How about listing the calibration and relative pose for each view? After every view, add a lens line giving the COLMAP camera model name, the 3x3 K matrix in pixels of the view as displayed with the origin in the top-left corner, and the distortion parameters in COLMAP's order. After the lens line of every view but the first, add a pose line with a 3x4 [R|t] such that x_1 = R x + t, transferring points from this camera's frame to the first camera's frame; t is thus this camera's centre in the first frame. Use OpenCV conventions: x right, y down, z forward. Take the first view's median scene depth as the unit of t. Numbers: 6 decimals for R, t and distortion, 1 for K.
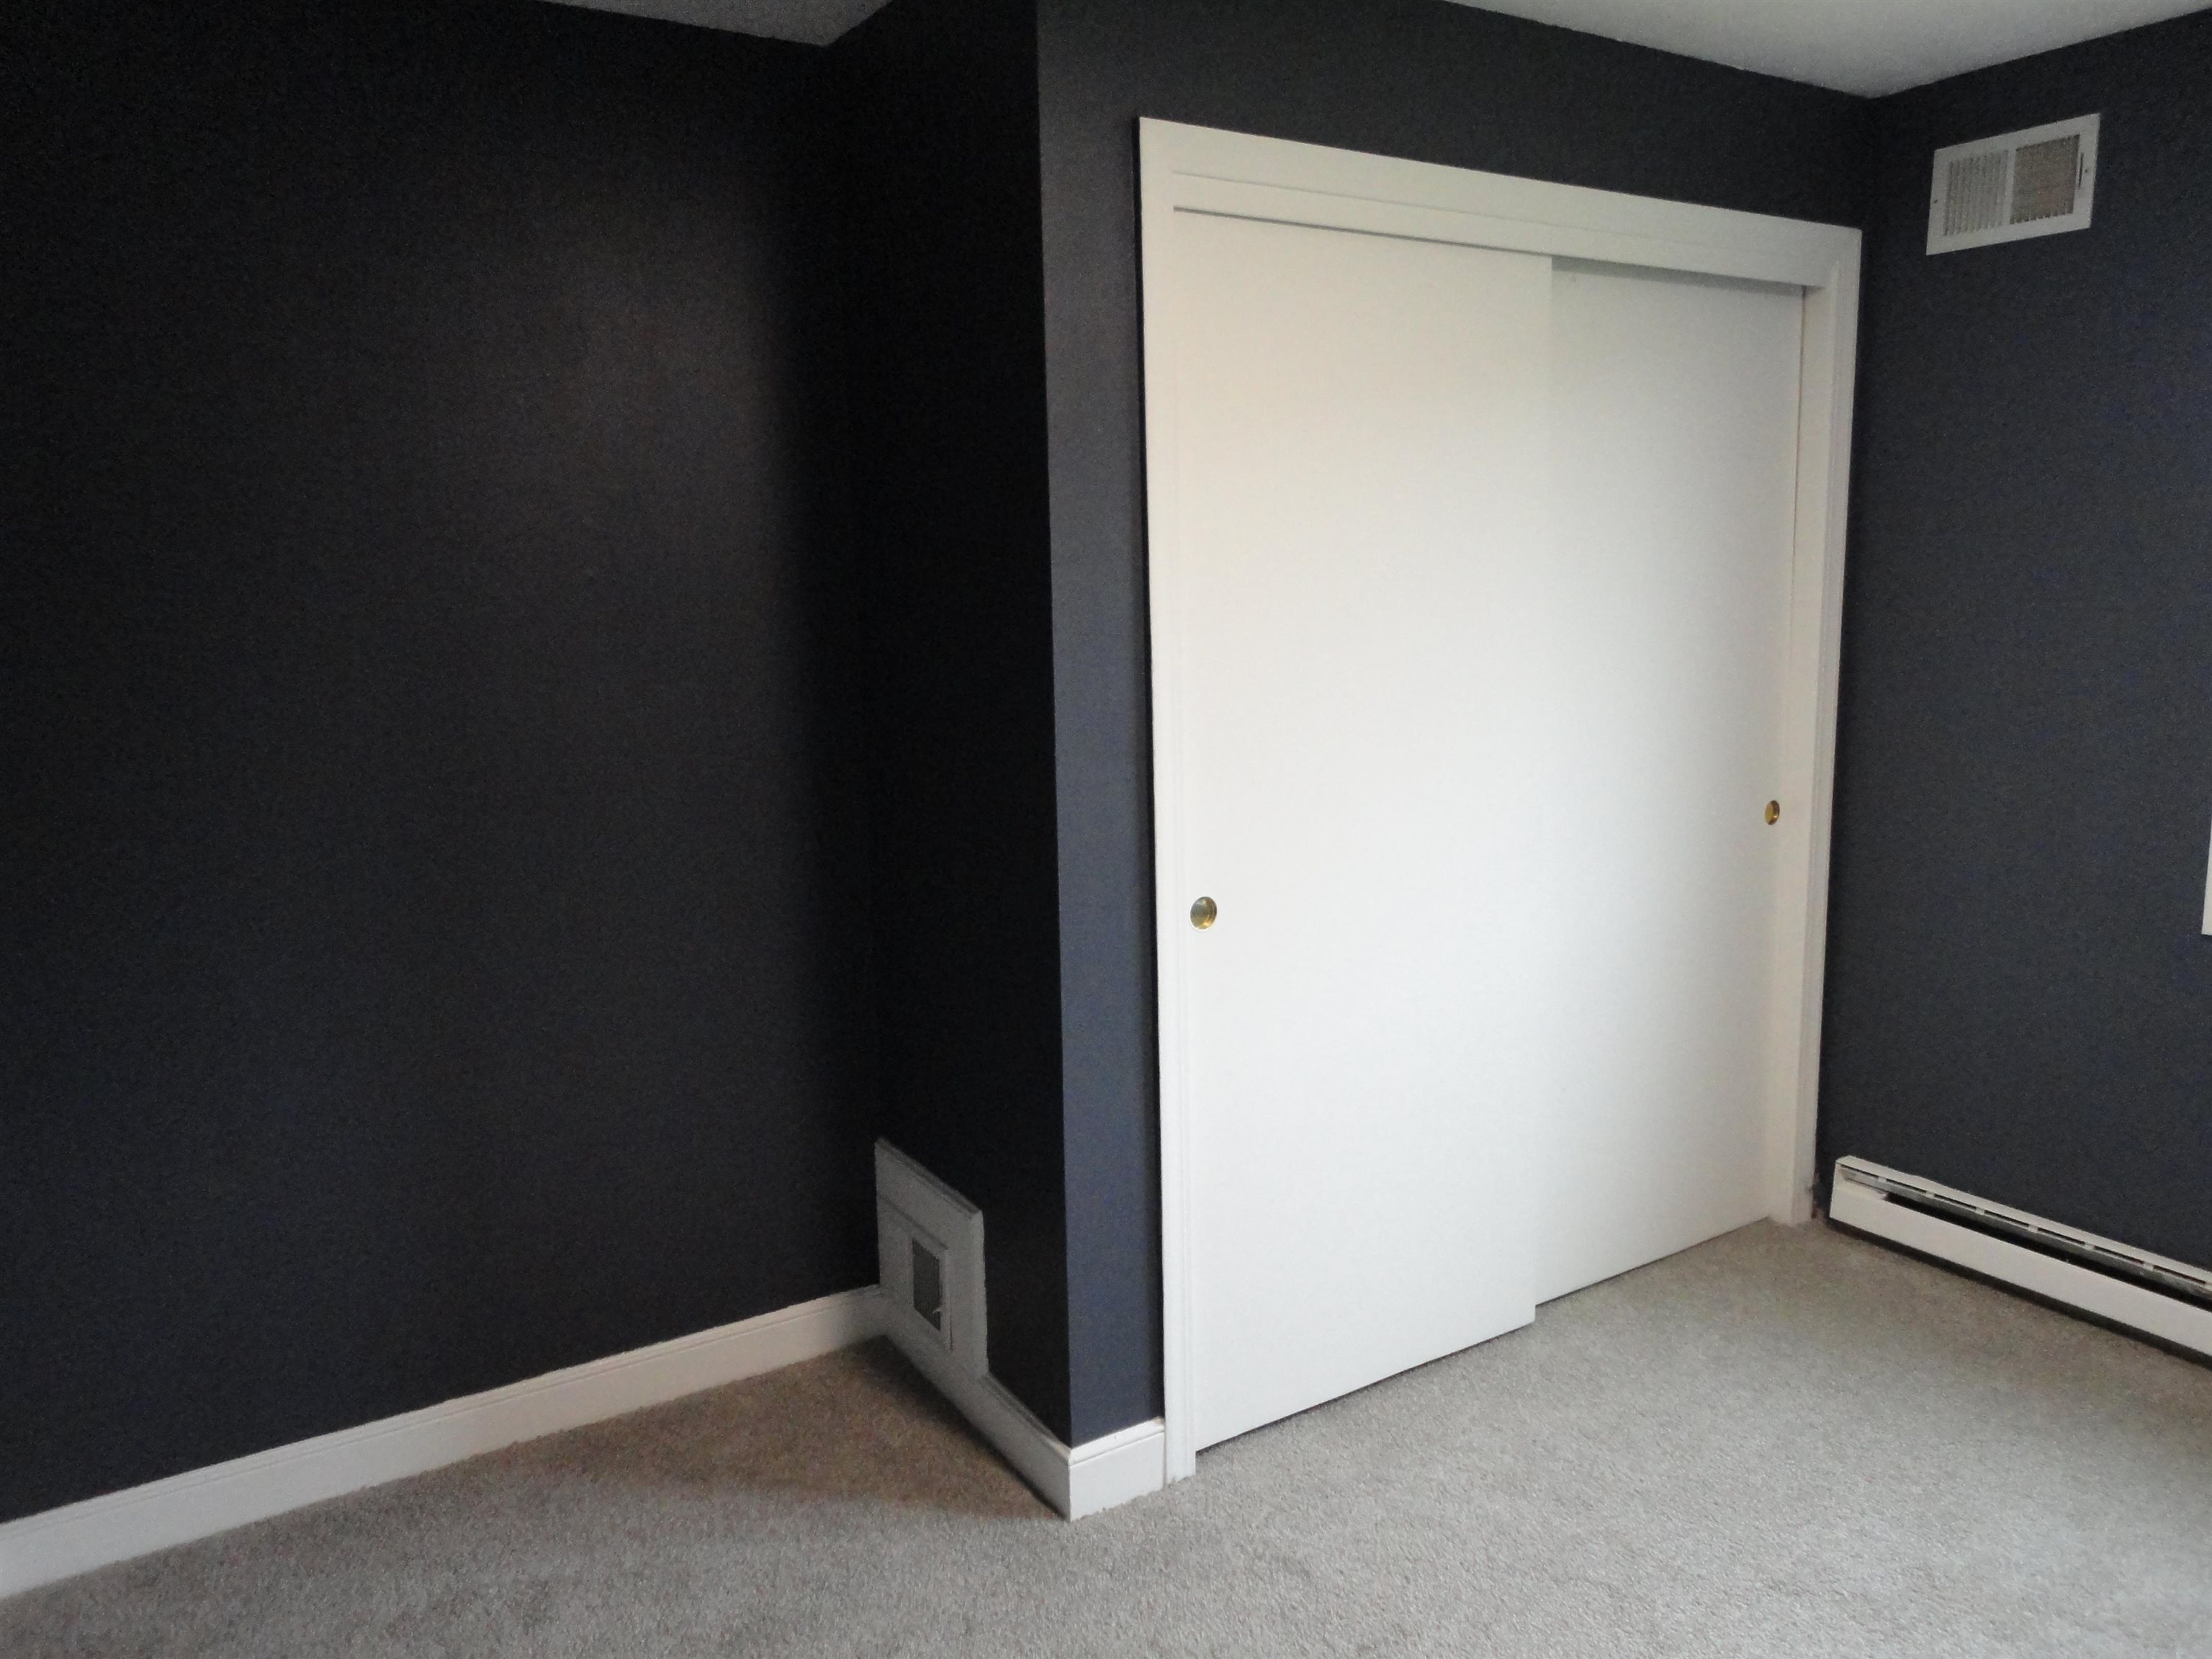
lens RADIAL K [[1599.4, 0, 1108.7], [0, 1599.4, 828.5], [0, 0, 1]] dist [-0.004820, -0.001341]
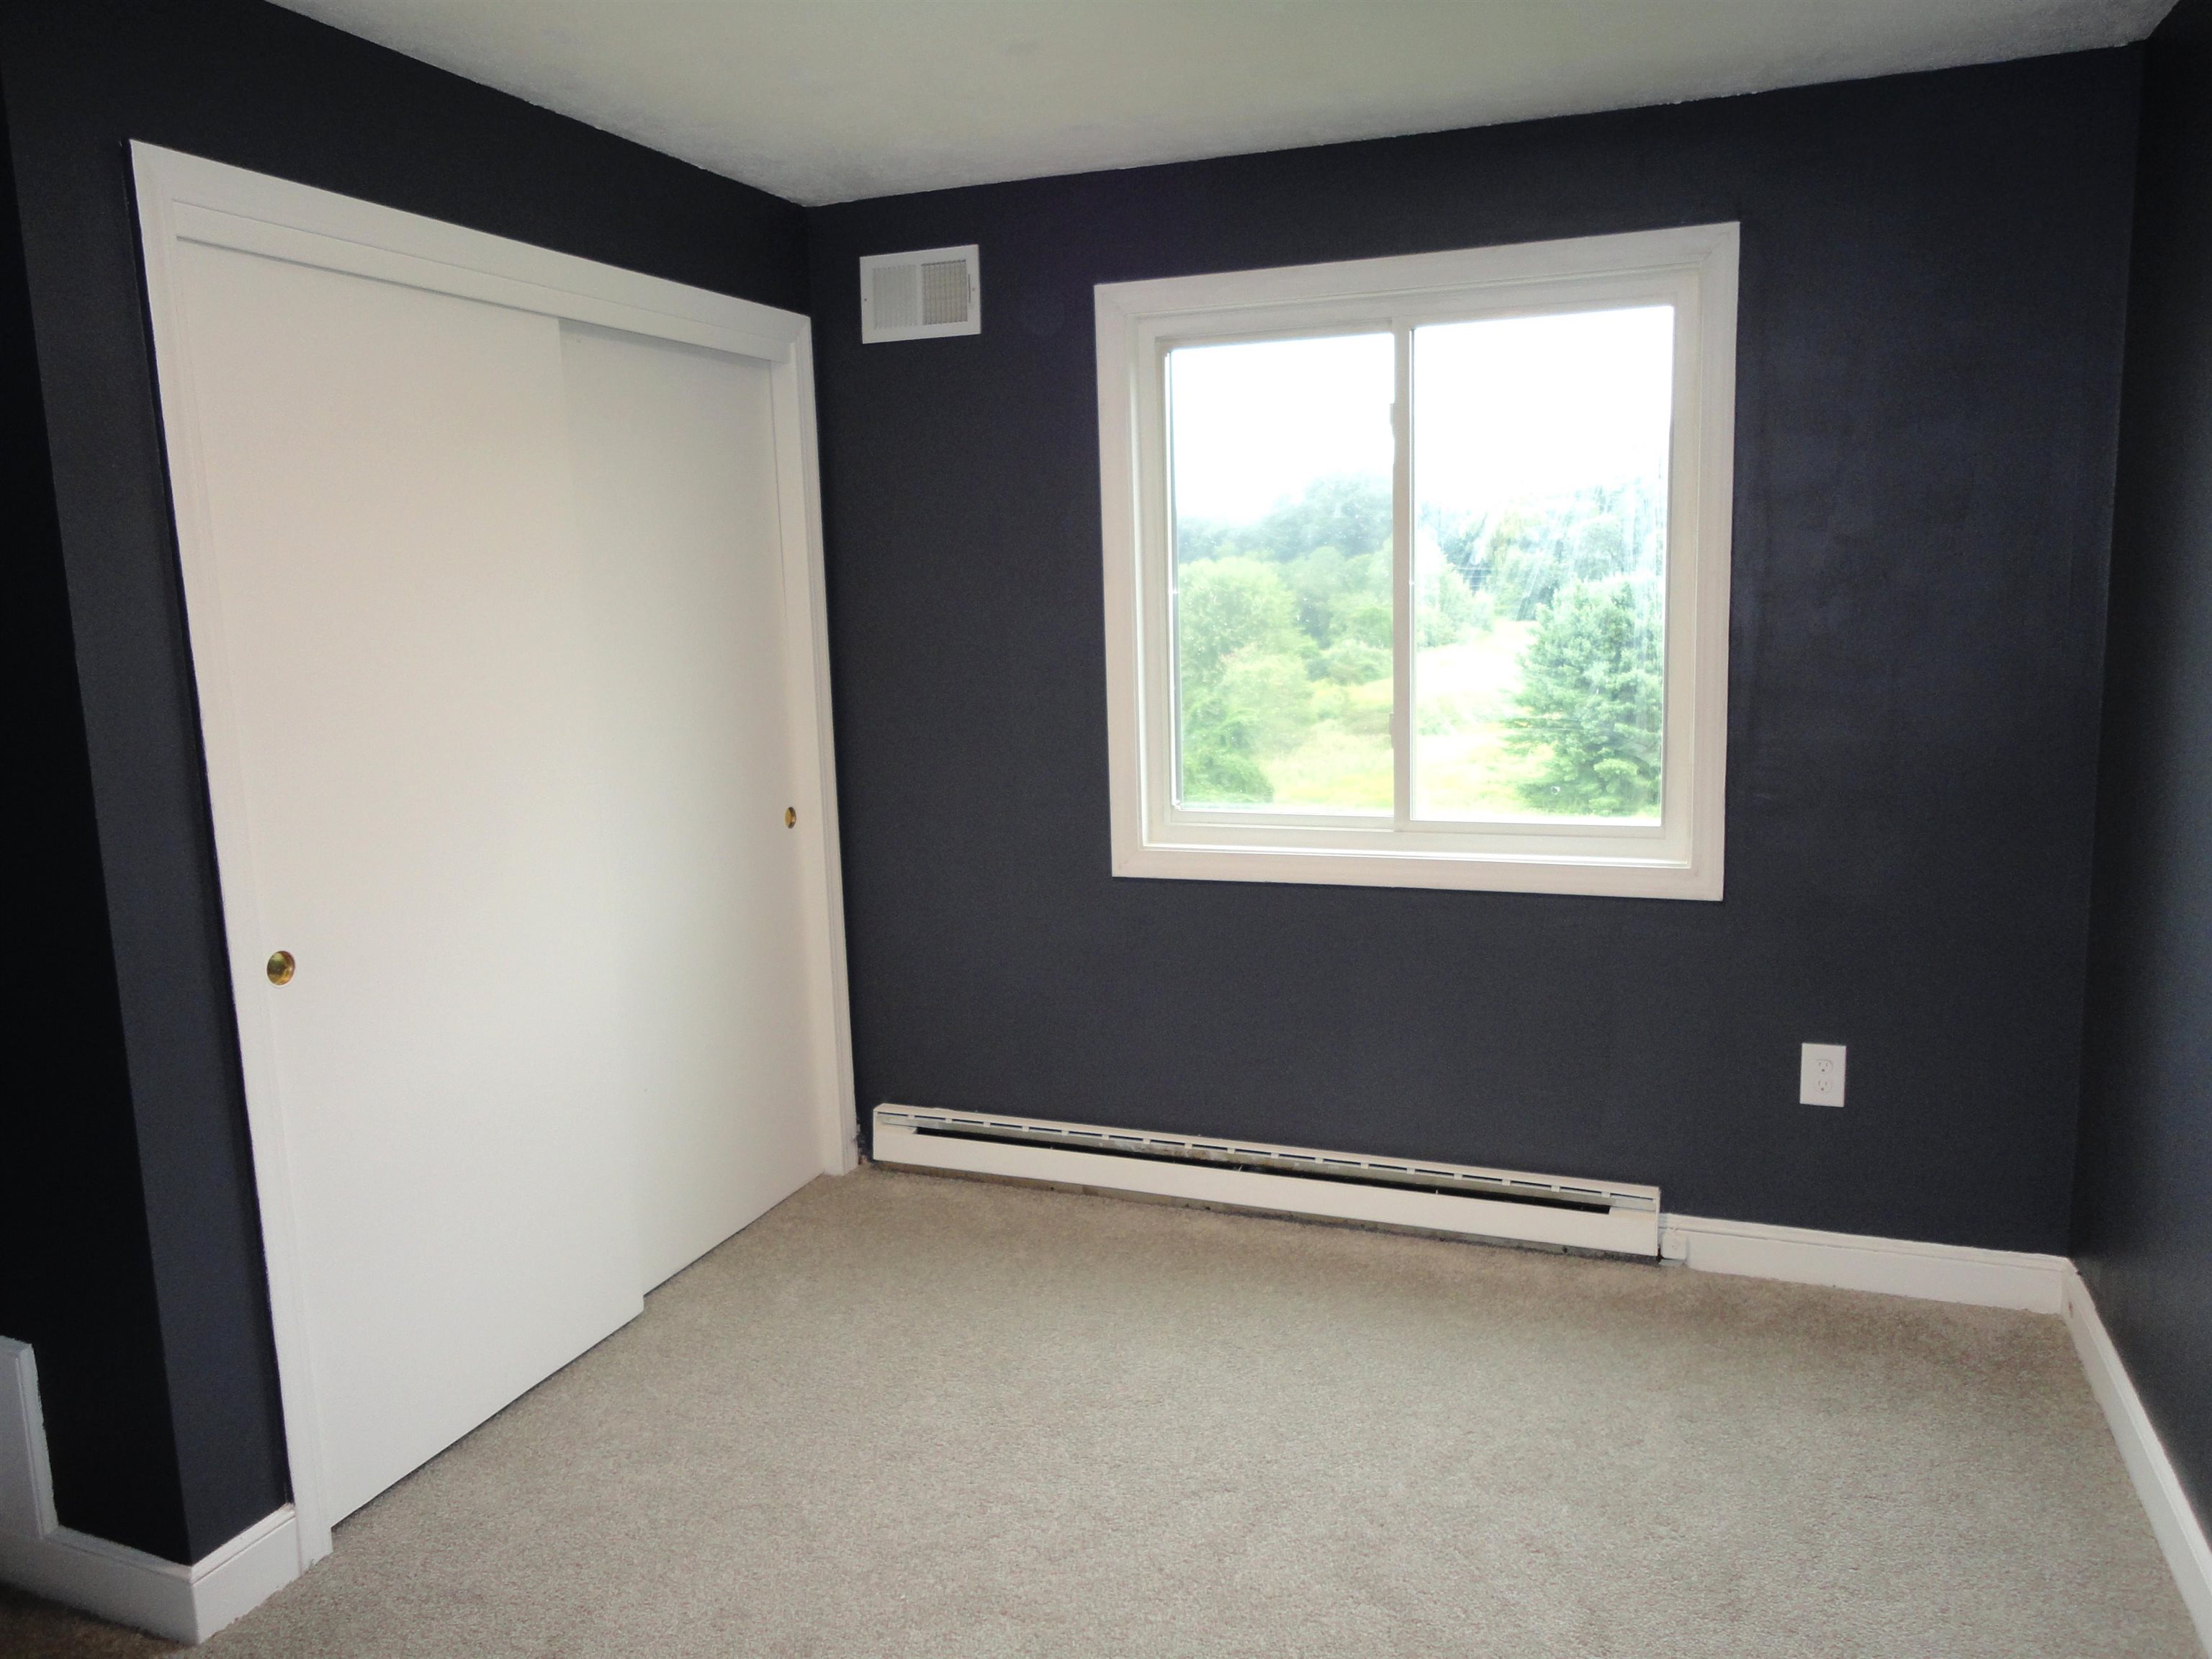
lens RADIAL K [[1602.0, 0, 1104.3], [0, 1602.0, 828.0], [0, 0, 1]] dist [-0.000355, 0.003752]
pose [[0.805562, -0.094987, 0.584847, -0.090979], [0.110229, 0.993860, 0.009588, 0.013725], [-0.582167, 0.056744, 0.811087, -0.071915]]
